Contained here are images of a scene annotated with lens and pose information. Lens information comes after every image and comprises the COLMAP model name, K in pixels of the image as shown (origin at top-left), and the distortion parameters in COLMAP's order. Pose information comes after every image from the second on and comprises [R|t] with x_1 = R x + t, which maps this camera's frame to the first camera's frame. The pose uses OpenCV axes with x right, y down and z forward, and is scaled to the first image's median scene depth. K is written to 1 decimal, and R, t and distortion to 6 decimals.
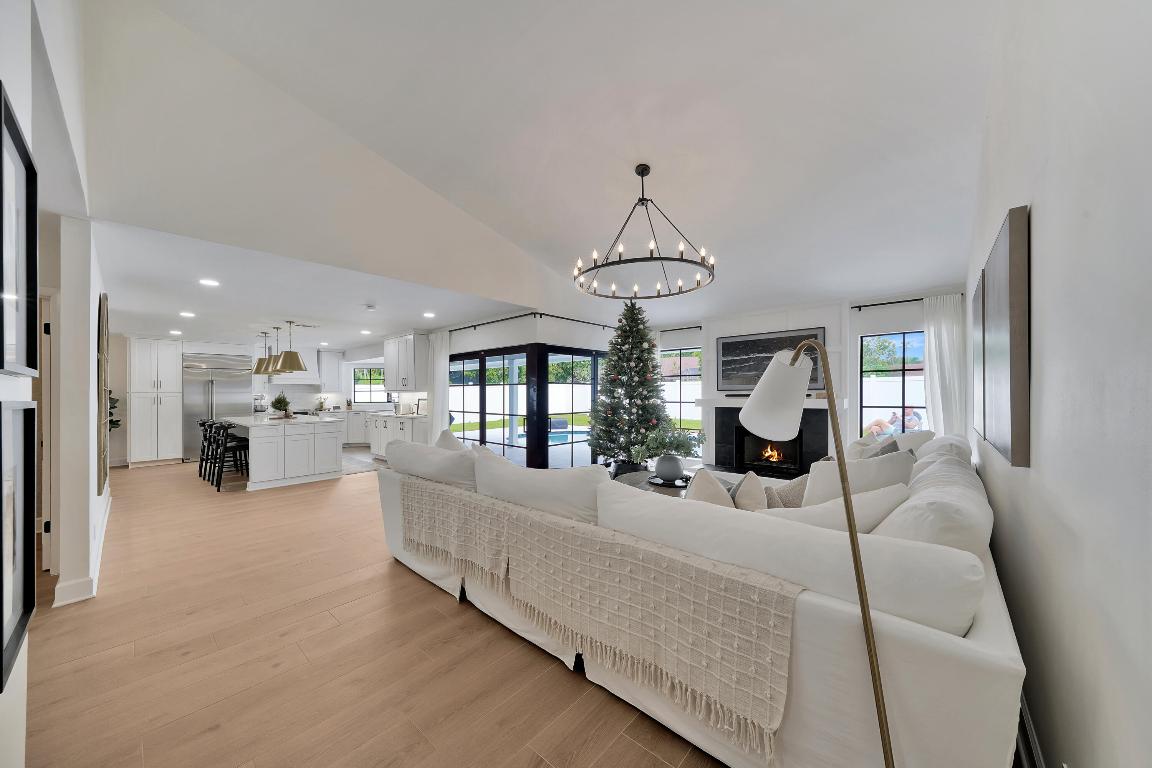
lens RADIAL K [[401.3, 0, 572.7], [0, 401.3, 391.6], [0, 0, 1]] dist [-0.003959, -0.000115]
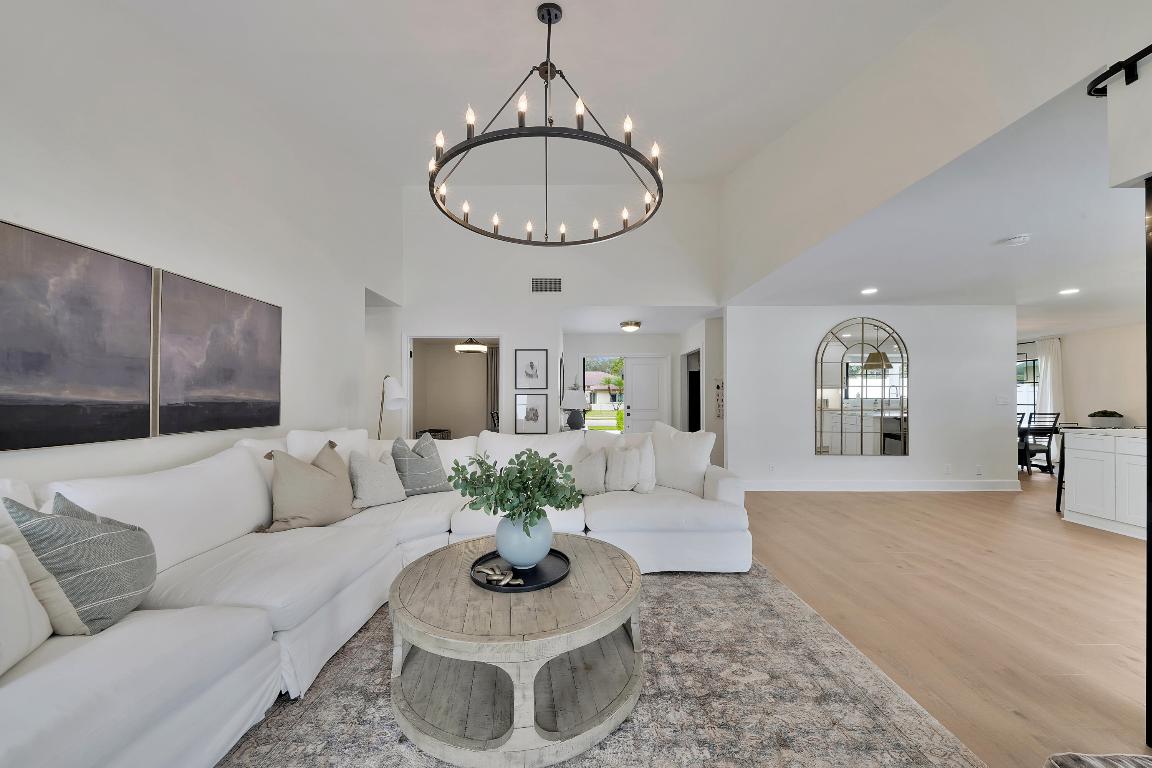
lens RADIAL K [[402.1, 0, 571.6], [0, 402.1, 397.0], [0, 0, 1]] dist [-0.002015, -0.000271]
pose [[-0.746825, 0.009093, -0.664958, 0.303690], [0.010197, 0.999946, 0.002222, 0.009756], [0.664942, -0.005121, -0.746877, 0.806724]]
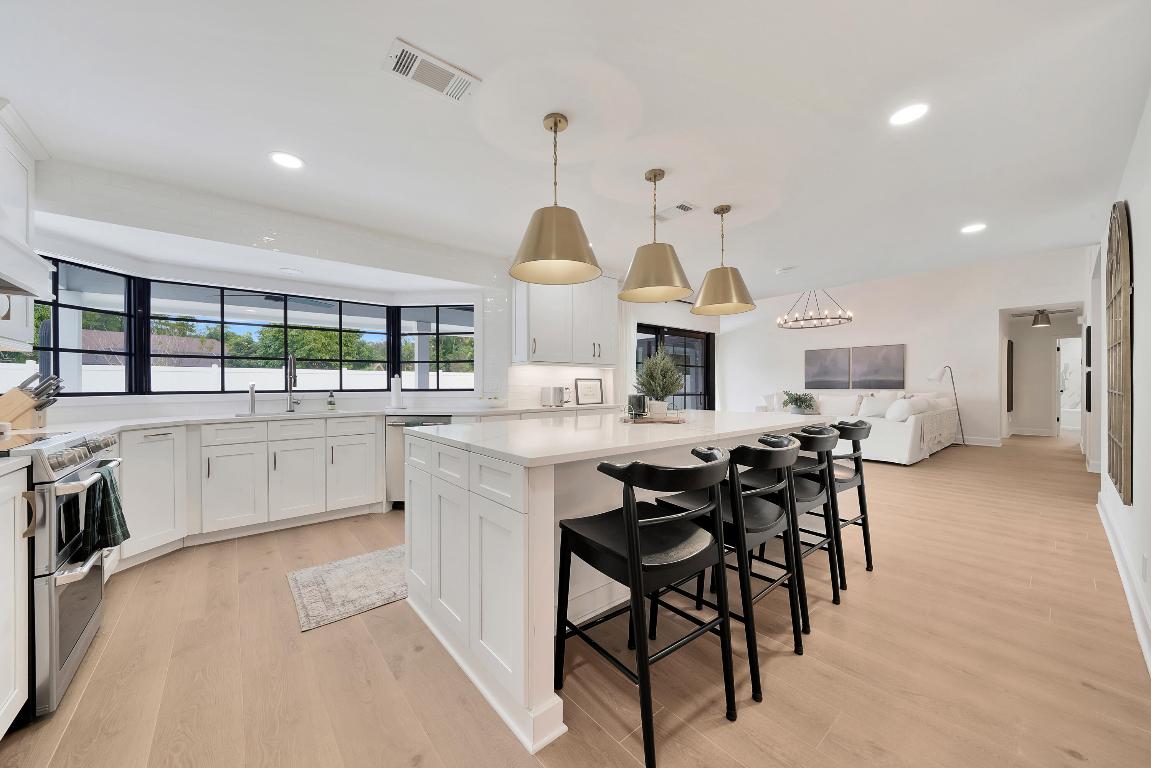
lens RADIAL K [[407.4, 0, 570.4], [0, 407.4, 385.8], [0, 0, 1]] dist [-0.002490, -0.000023]
pose [[0.147394, 0.007542, 0.989049, -1.170148], [0.001098, 0.999969, -0.007788, 0.039038], [-0.989077, 0.002234, 0.147381, 1.066424]]
